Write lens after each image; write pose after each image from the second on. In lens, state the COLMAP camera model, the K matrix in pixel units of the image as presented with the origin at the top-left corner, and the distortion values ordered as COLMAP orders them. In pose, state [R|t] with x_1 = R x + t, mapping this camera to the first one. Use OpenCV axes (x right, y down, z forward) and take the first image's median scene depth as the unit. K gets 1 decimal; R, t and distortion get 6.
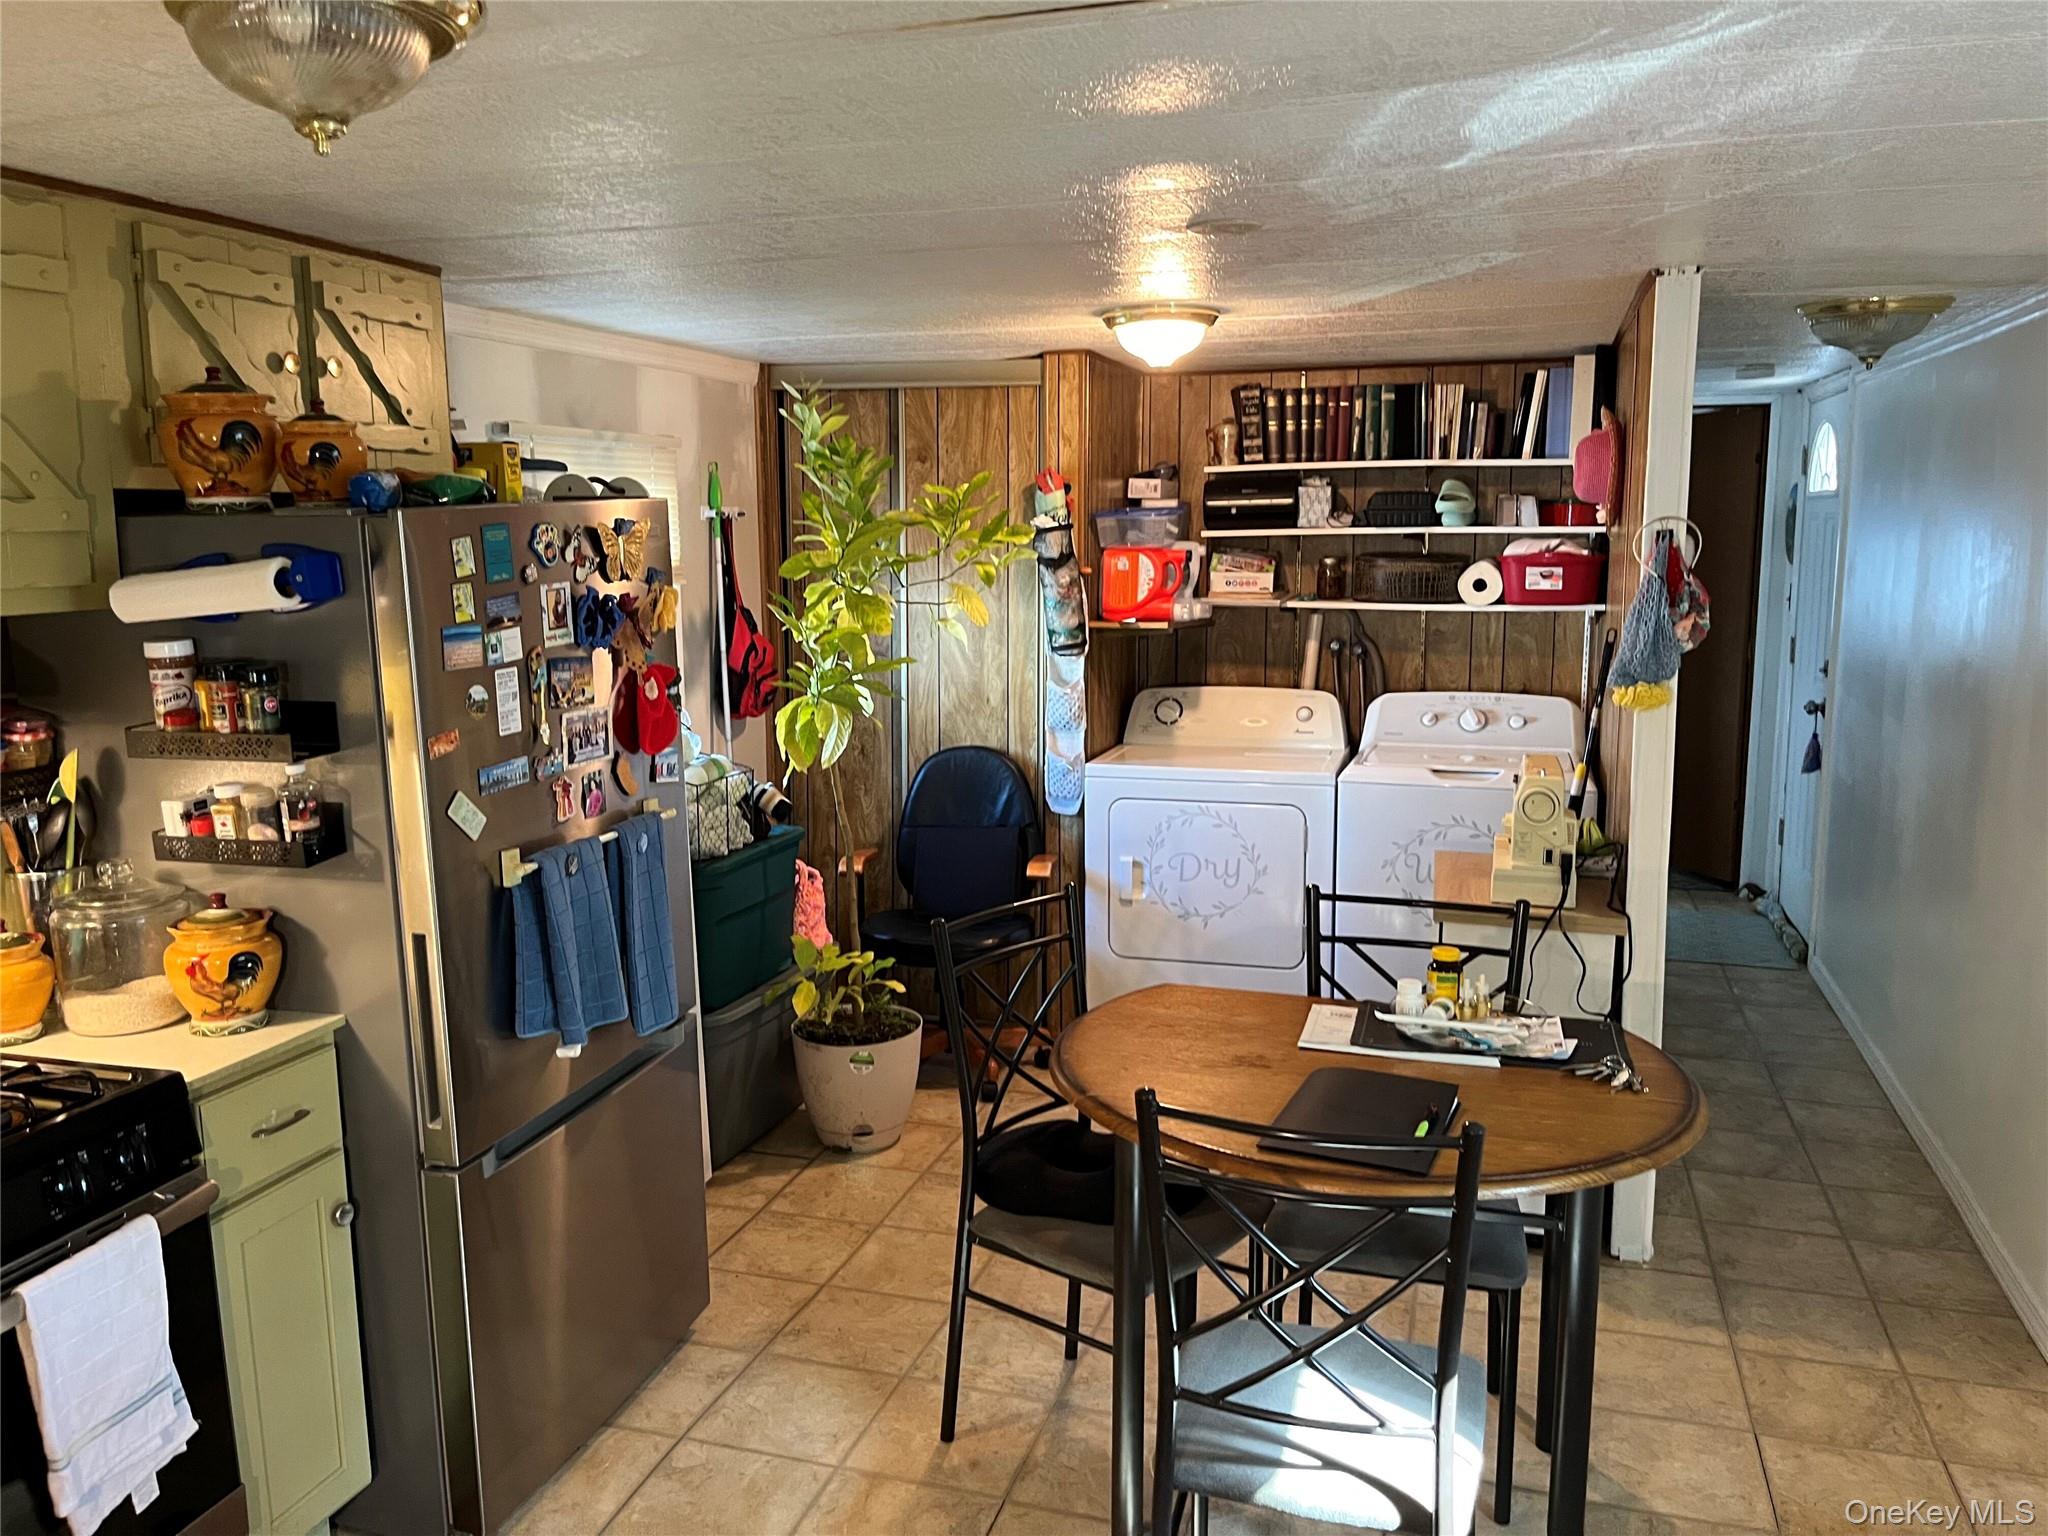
lens RADIAL K [[1539.3, 0, 1018.4], [0, 1539.3, 759.8], [0, 0, 1]] dist [0.064880, -0.095286]
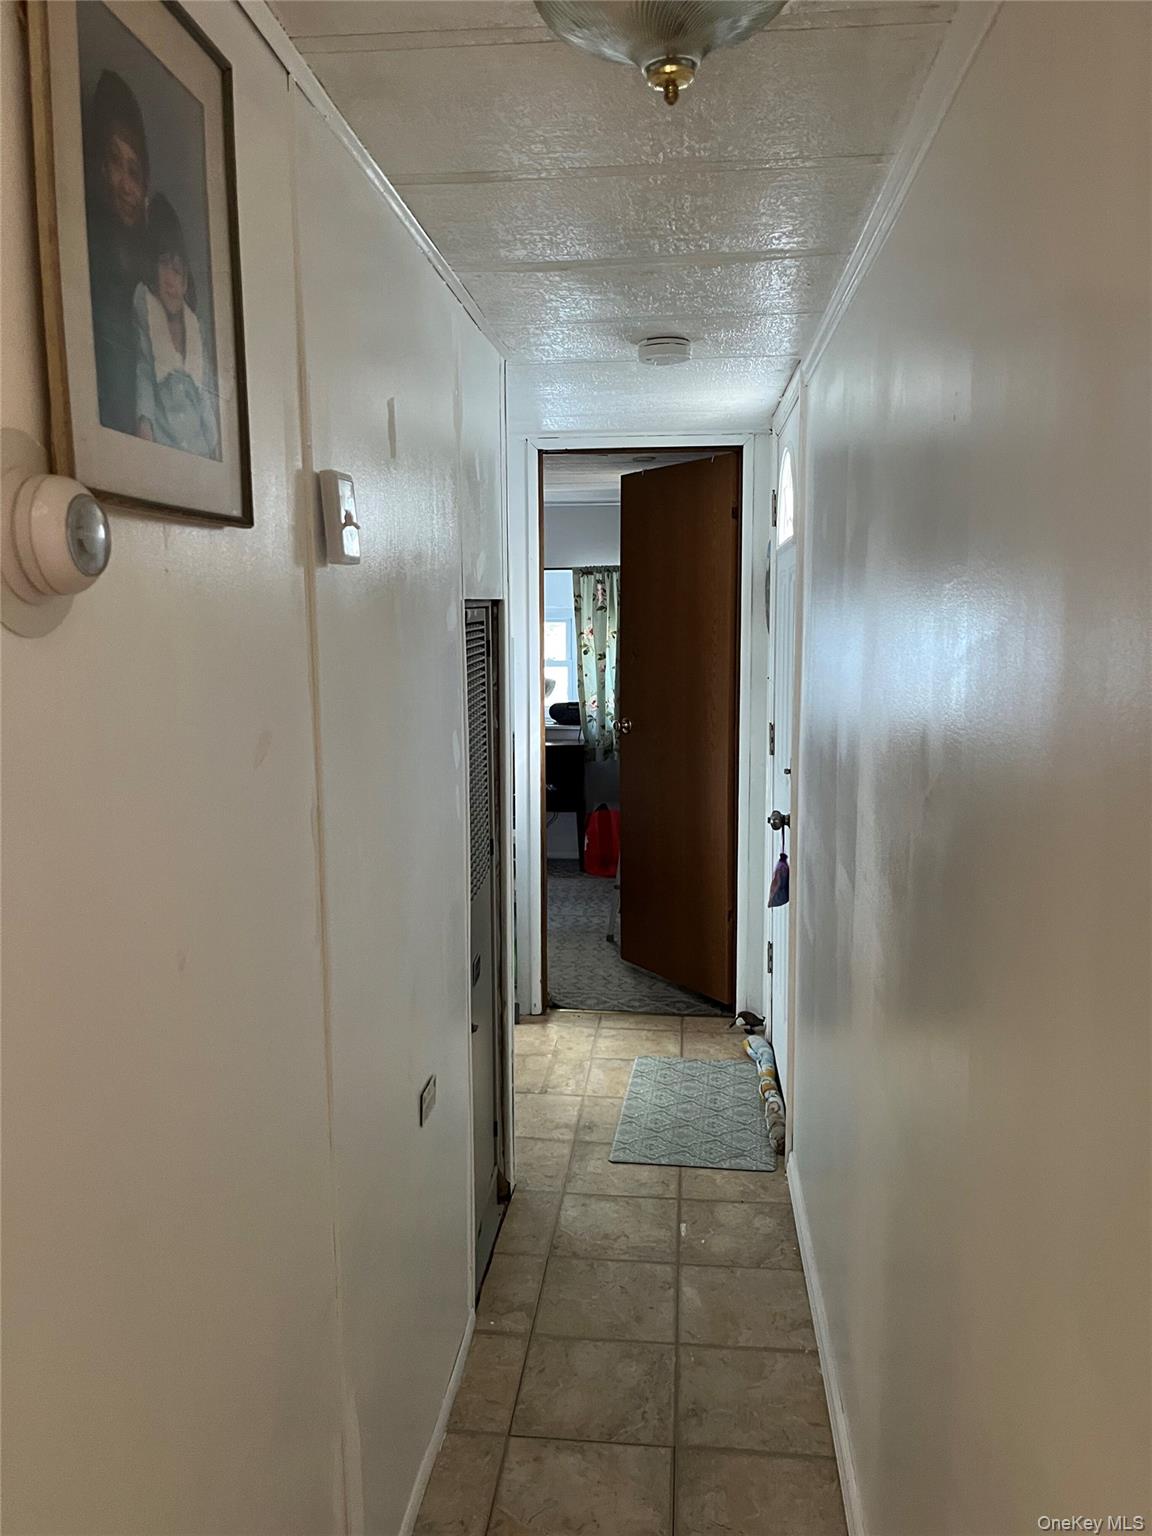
lens RADIAL K [[1154.4, 0, 578.4], [0, 1154.4, 768.4], [0, 0, 1]] dist [0.064880, -0.095286]
pose [[0.977145, -0.024495, 0.211159, 0.362590], [0.030195, 0.999260, -0.023809, -0.059493], [-0.210420, 0.029641, 0.977162, 0.570979]]
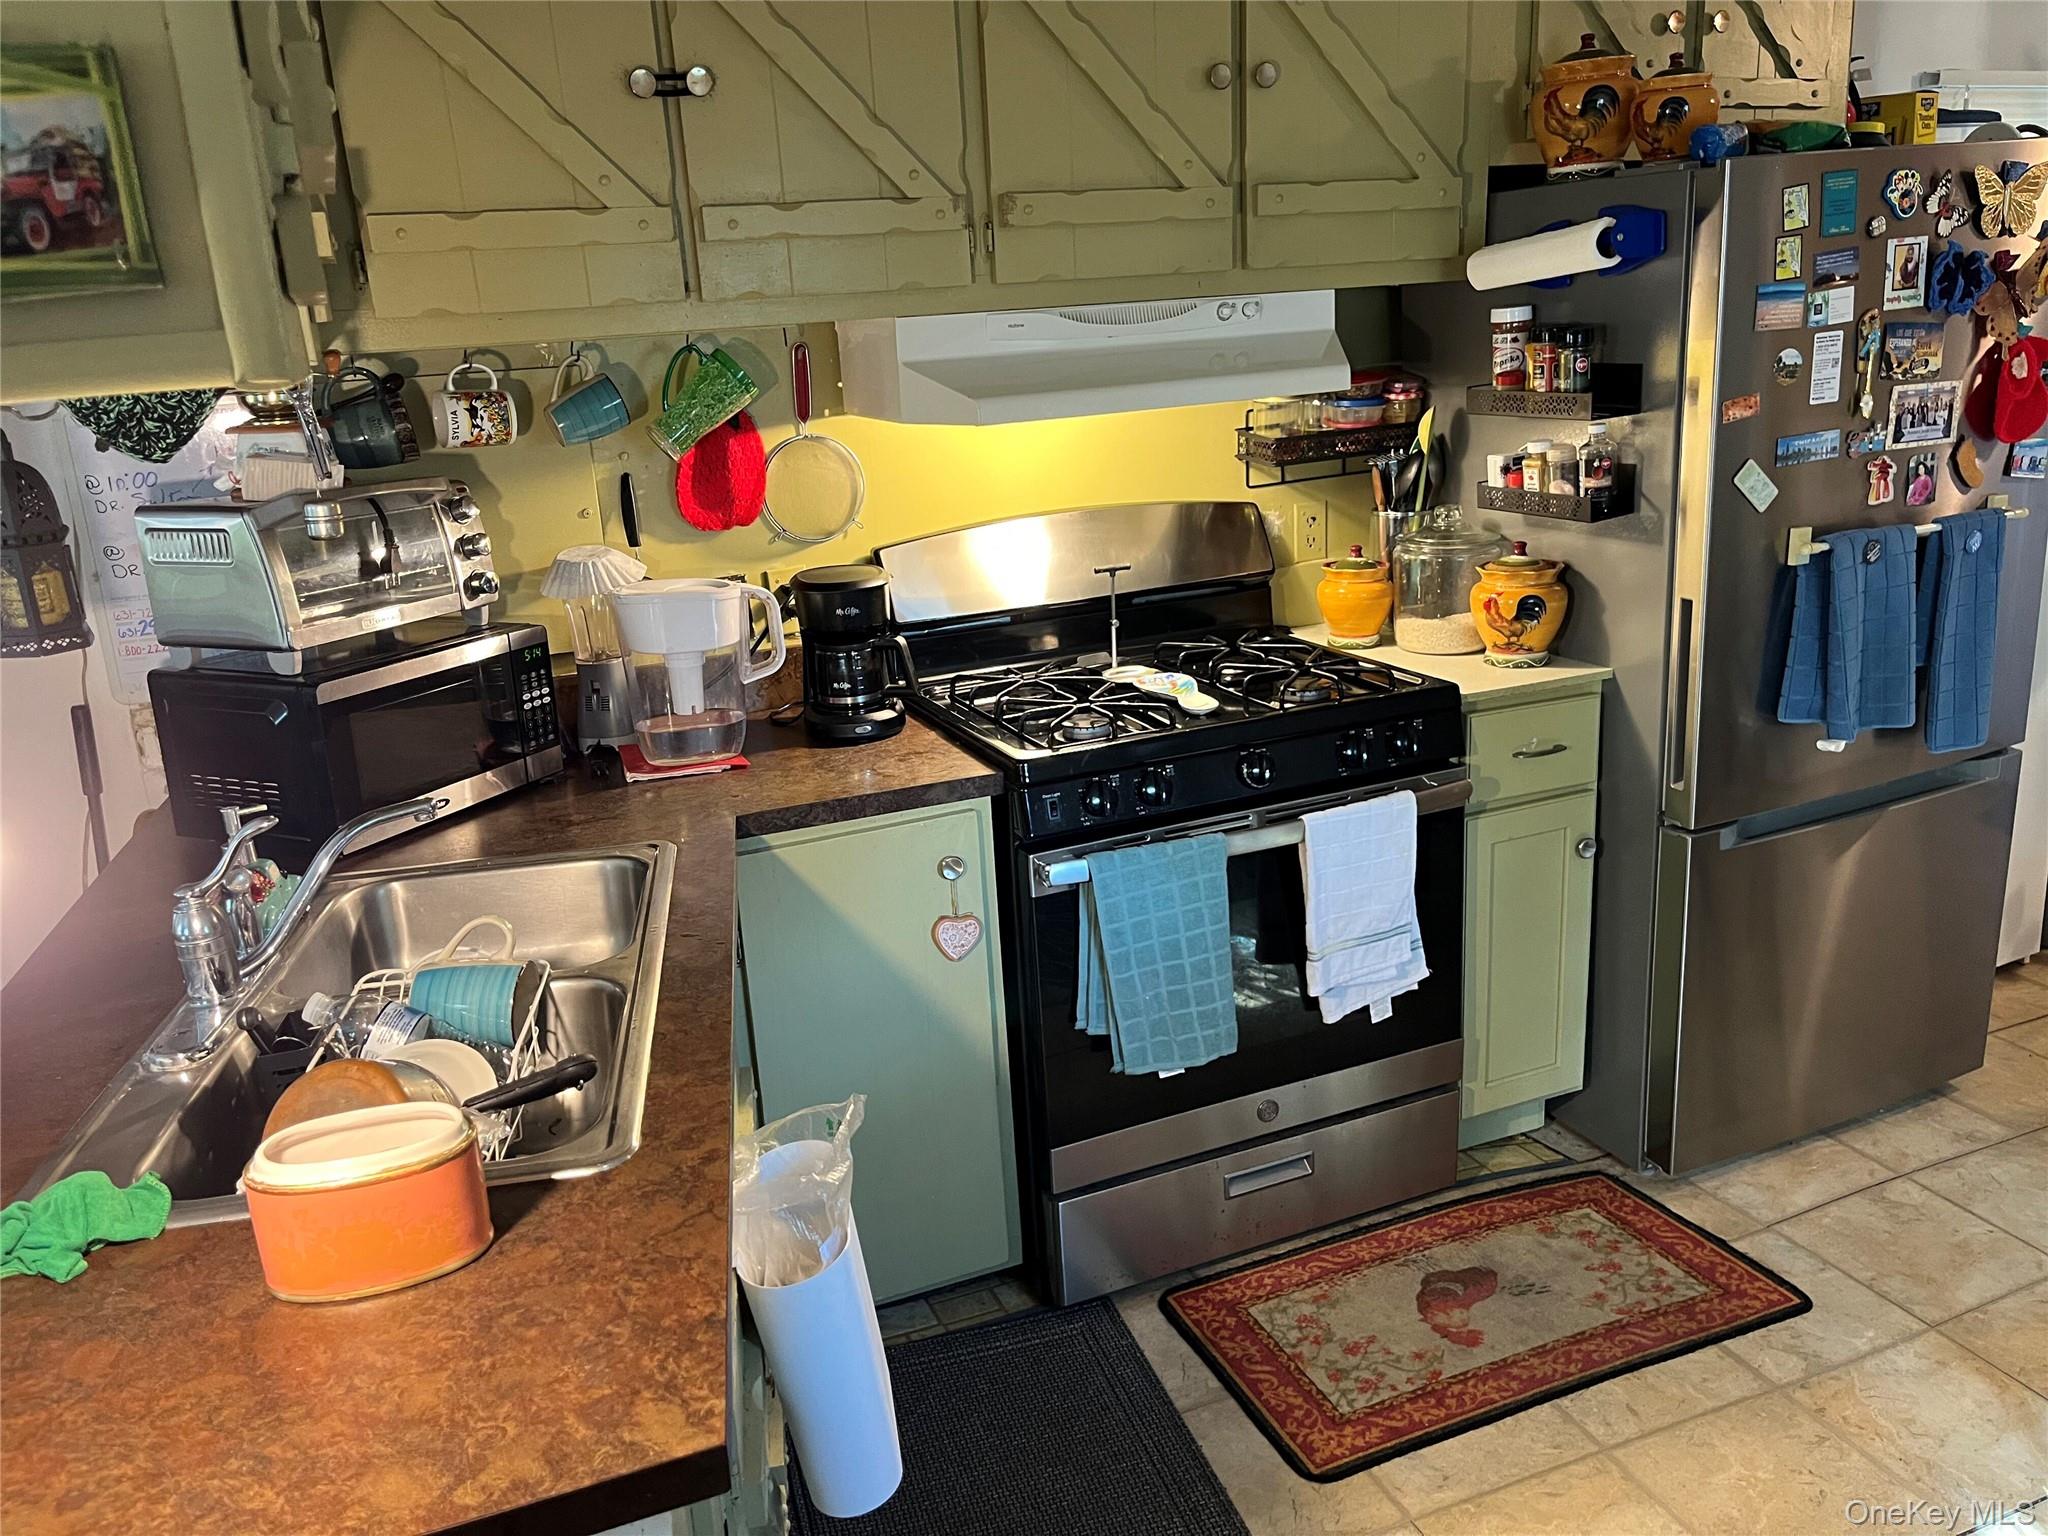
lens RADIAL K [[1539.3, 0, 1033.1], [0, 1539.3, 765.6], [0, 0, 1]] dist [0.064880, -0.095286]
pose [[0.641476, 0.196609, -0.741521, 0.059571], [-0.066296, 0.977192, 0.201744, 0.021343], [0.764273, -0.080255, 0.639880, 0.003595]]
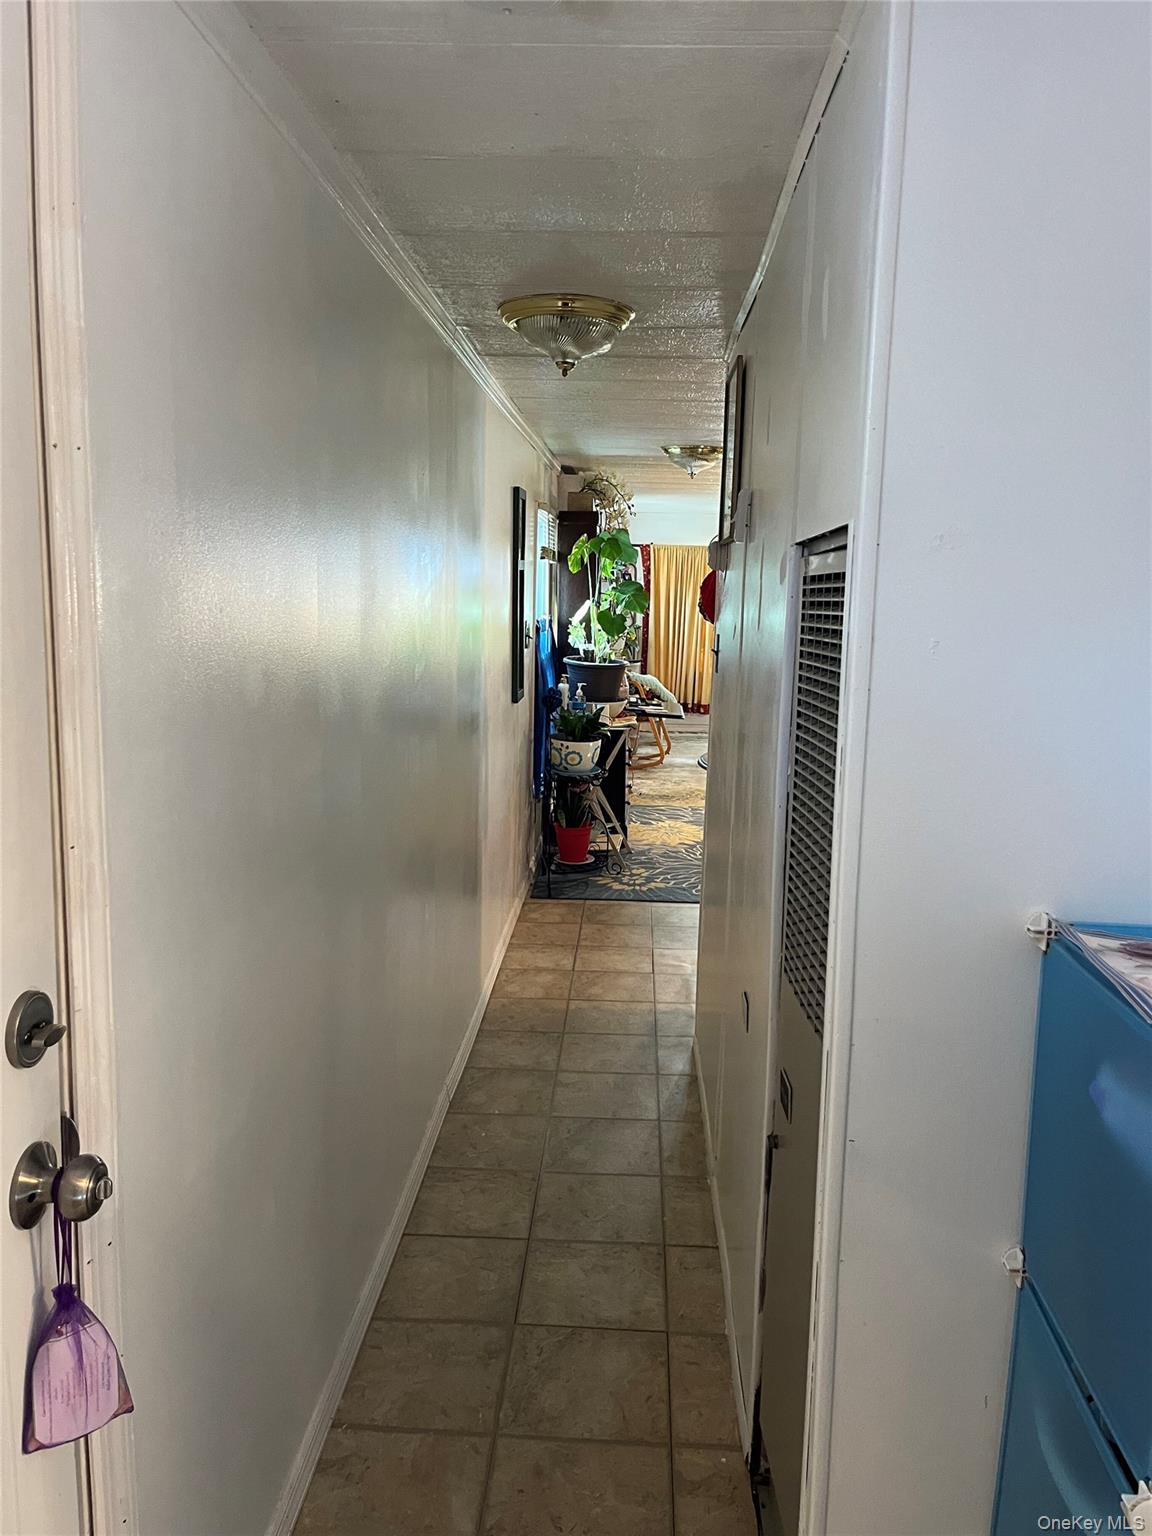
lens RADIAL K [[1154.4, 0, 576.6], [0, 1154.4, 752.5], [0, 0, 1]] dist [0.064880, -0.095286]
pose [[-0.967591, 0.021707, -0.251589, 0.586540], [-0.054665, 0.954669, 0.292607, -0.188520], [0.246535, 0.296877, -0.922542, 1.421927]]
